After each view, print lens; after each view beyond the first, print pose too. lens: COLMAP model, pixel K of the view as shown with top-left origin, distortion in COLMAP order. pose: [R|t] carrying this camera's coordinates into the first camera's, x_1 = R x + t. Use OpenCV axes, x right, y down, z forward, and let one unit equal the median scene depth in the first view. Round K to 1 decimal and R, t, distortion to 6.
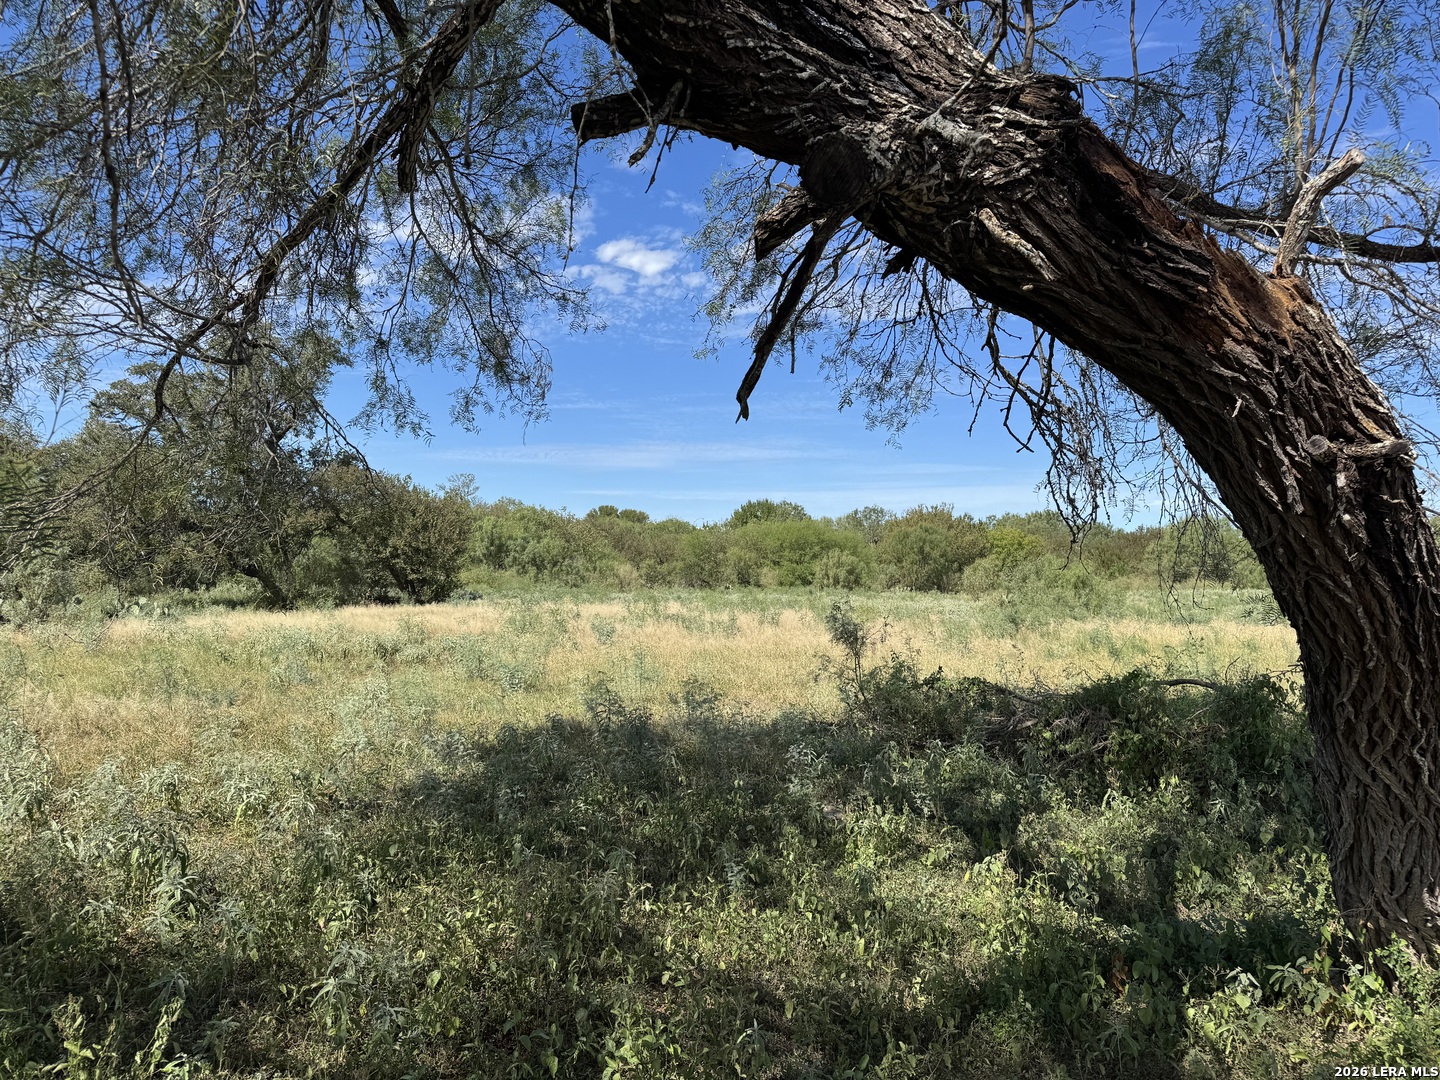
lens RADIAL K [[987.9, 0, 726.9], [0, 987.9, 547.2], [0, 0, 1]] dist [0.124455, -0.198271]
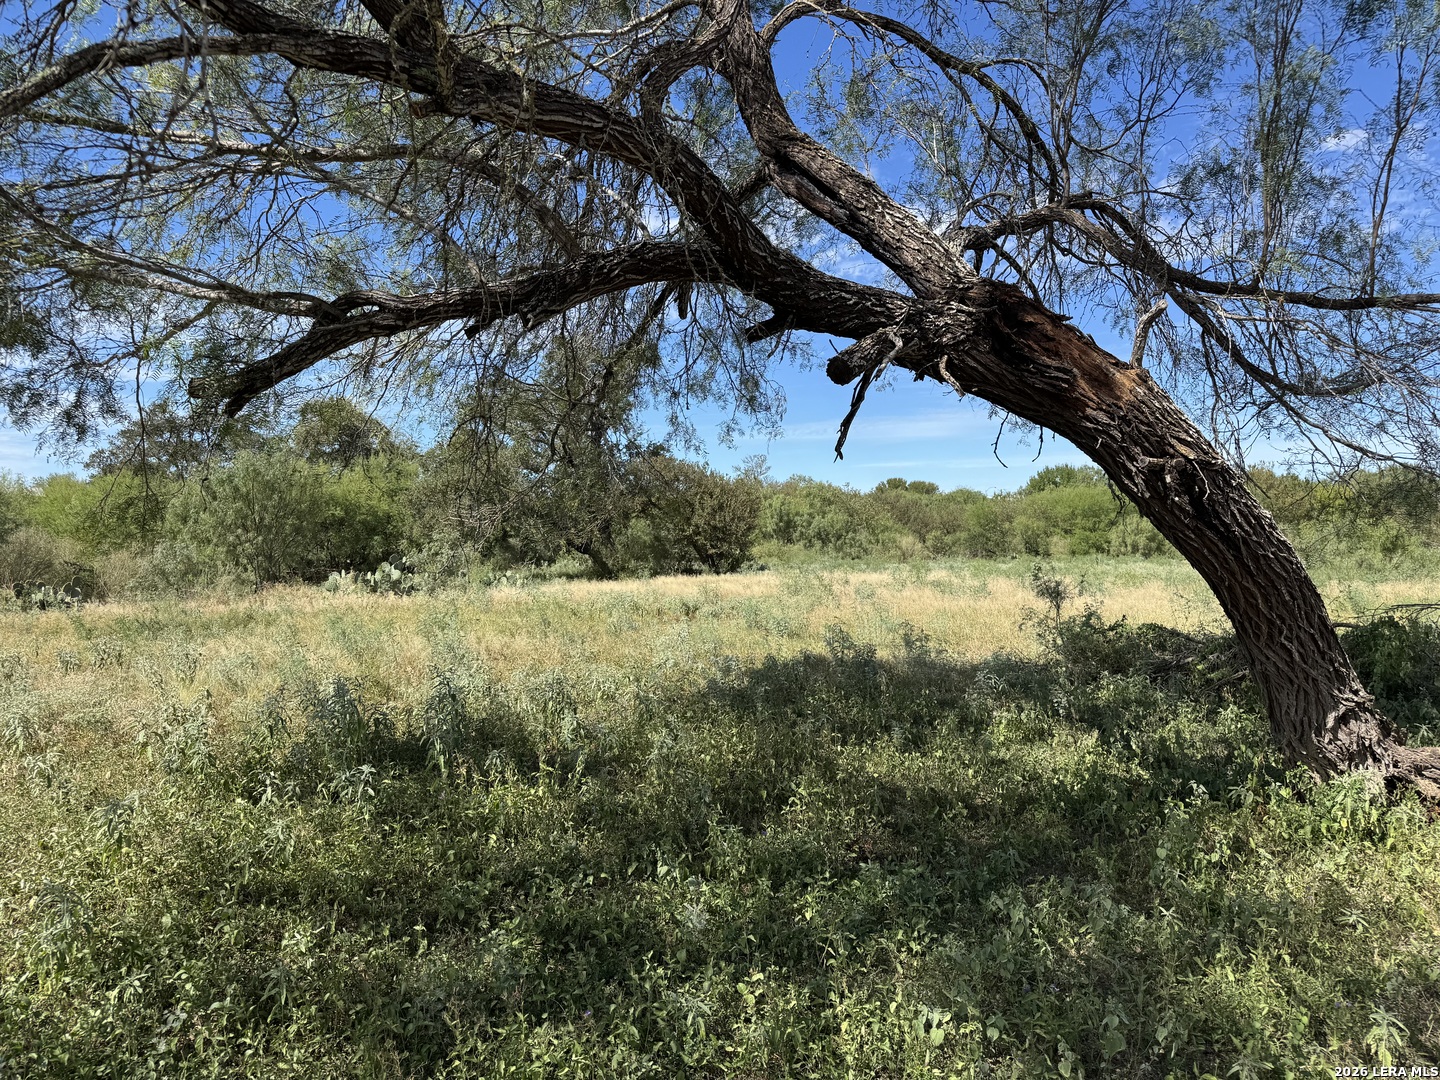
lens RADIAL K [[995.7, 0, 720.0], [0, 995.7, 540.0], [0, 0, 1]] dist [0.059647, -0.088853]
pose [[0.954779, -0.022310, -0.296477, 0.053922], [0.028166, 0.999483, 0.015495, -0.001027], [0.295978, -0.023145, 0.954914, -0.140165]]
